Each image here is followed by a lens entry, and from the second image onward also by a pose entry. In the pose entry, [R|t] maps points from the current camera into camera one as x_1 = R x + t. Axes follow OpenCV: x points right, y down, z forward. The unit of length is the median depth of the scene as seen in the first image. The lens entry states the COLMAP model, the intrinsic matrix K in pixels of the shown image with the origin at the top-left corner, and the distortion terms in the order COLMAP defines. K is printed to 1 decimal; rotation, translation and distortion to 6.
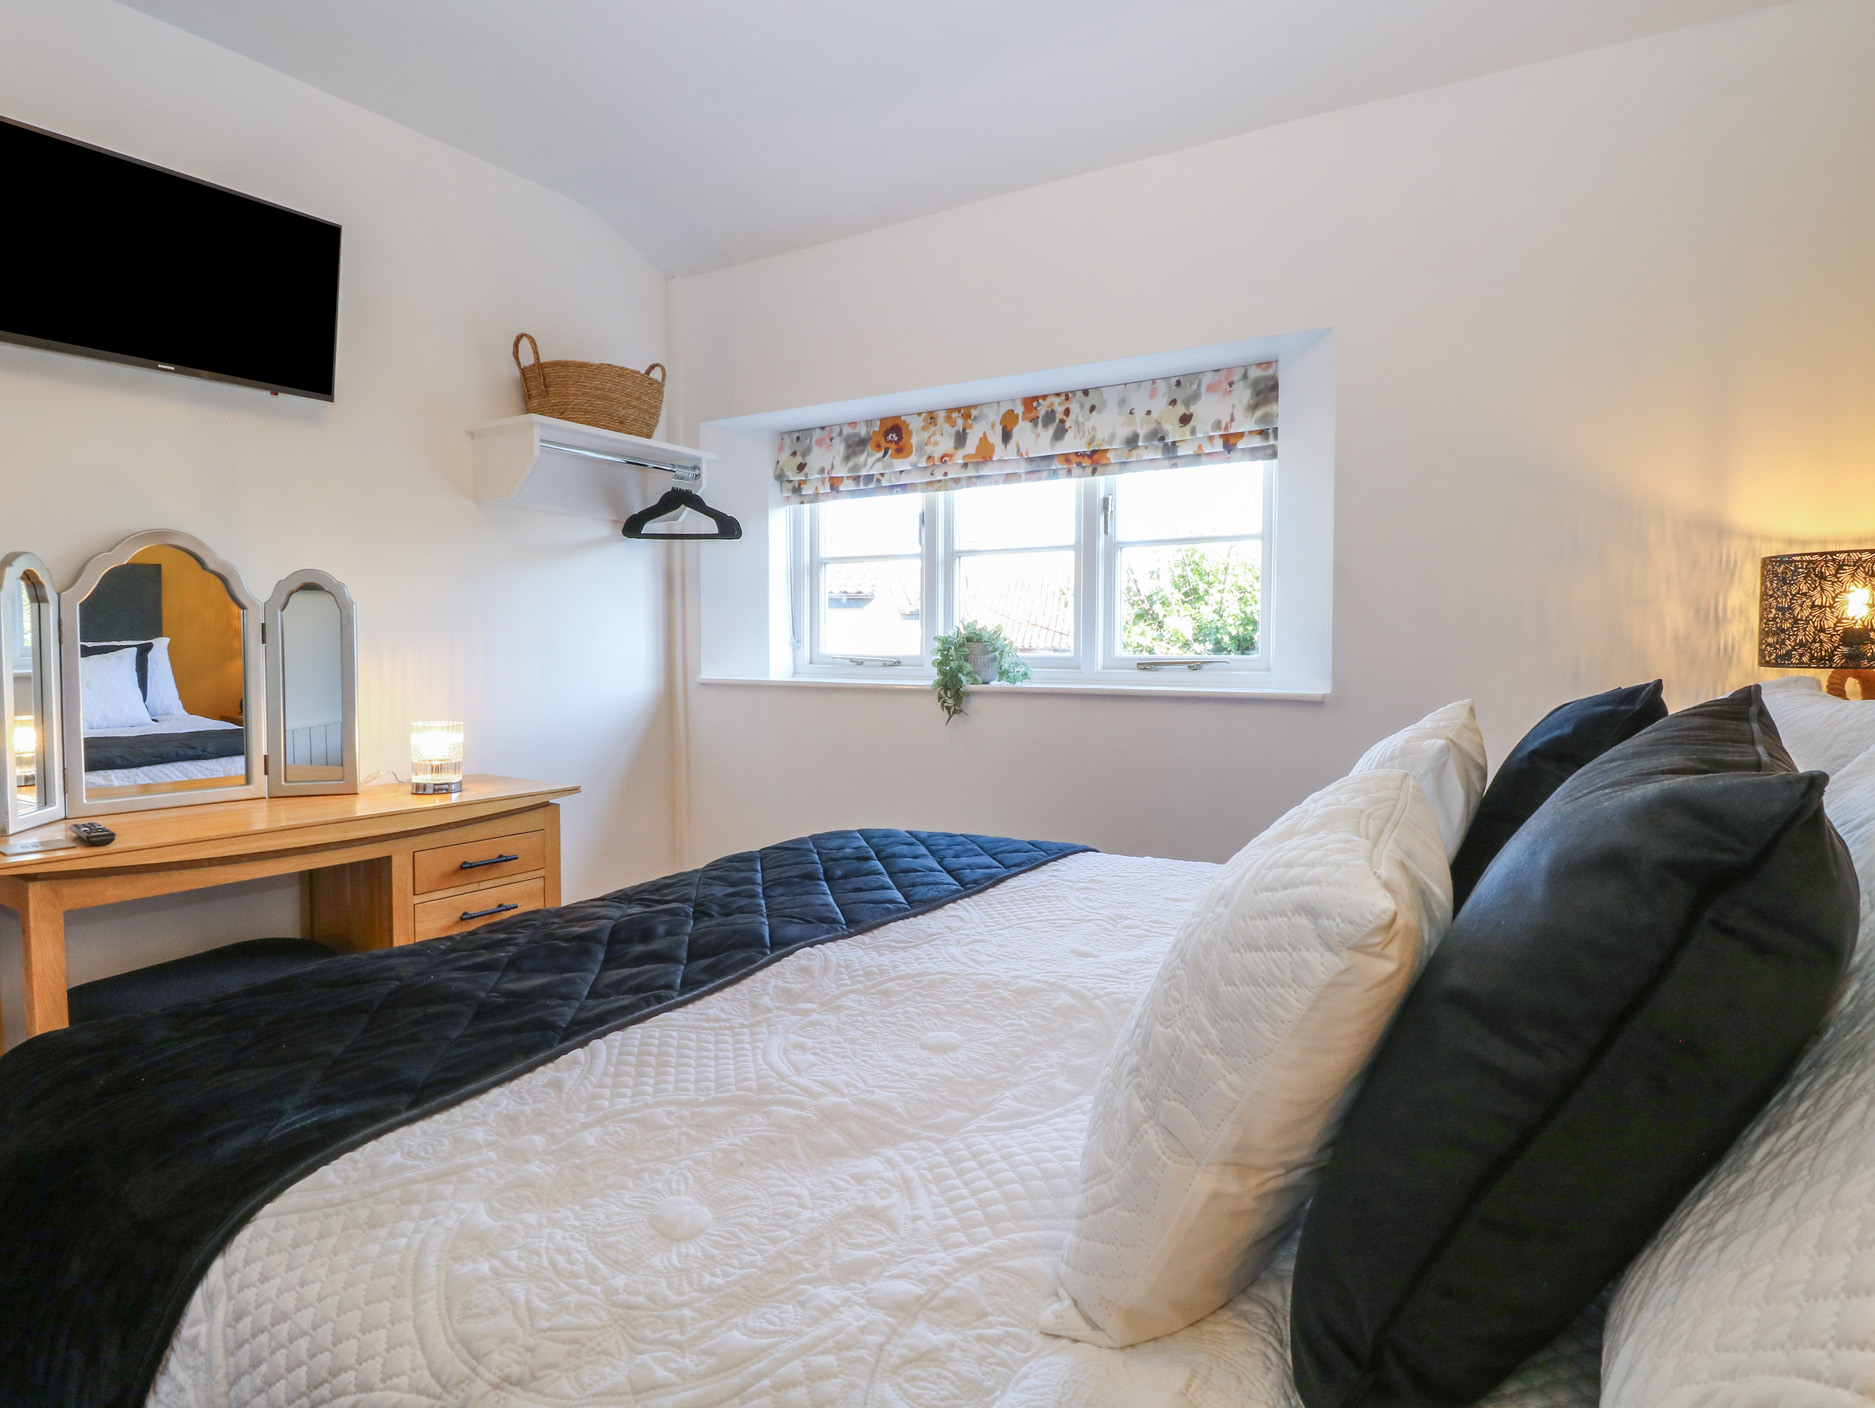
lens RADIAL K [[999.7, 0, 937.5], [0, 999.7, 704.0], [0, 0, 1]] dist [-0.076756, -0.000067]
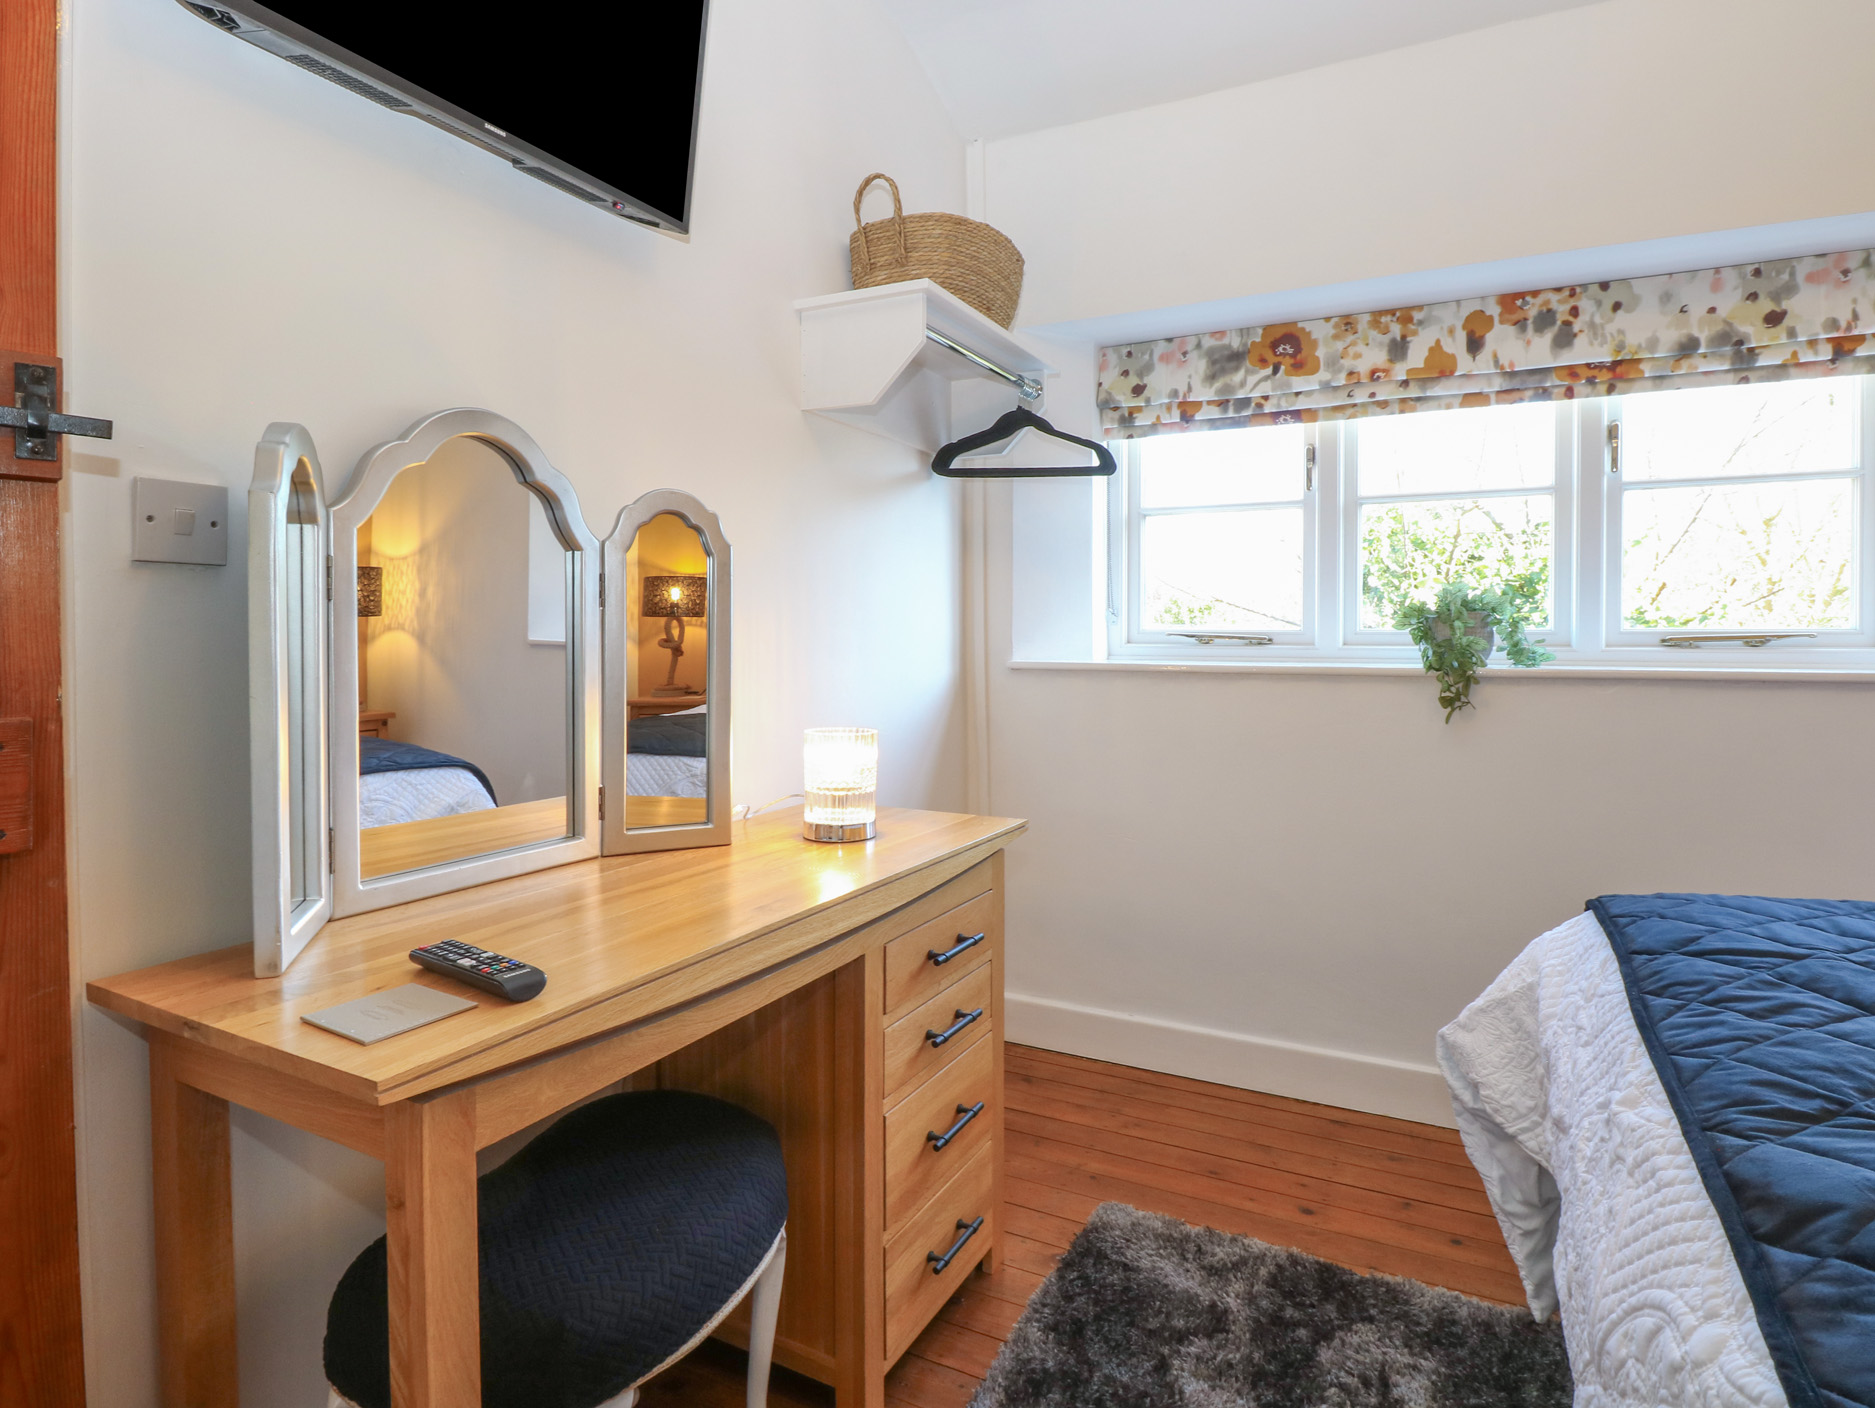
lens RADIAL K [[1029.6, 0, 933.7], [0, 1029.6, 630.2], [0, 0, 1]] dist [-0.001039, -0.031973]
pose [[0.998547, -0.003310, 0.053783, -0.381236], [0.005999, 0.998736, -0.049911, -0.010866], [-0.053550, 0.050161, 0.997305, 0.234295]]
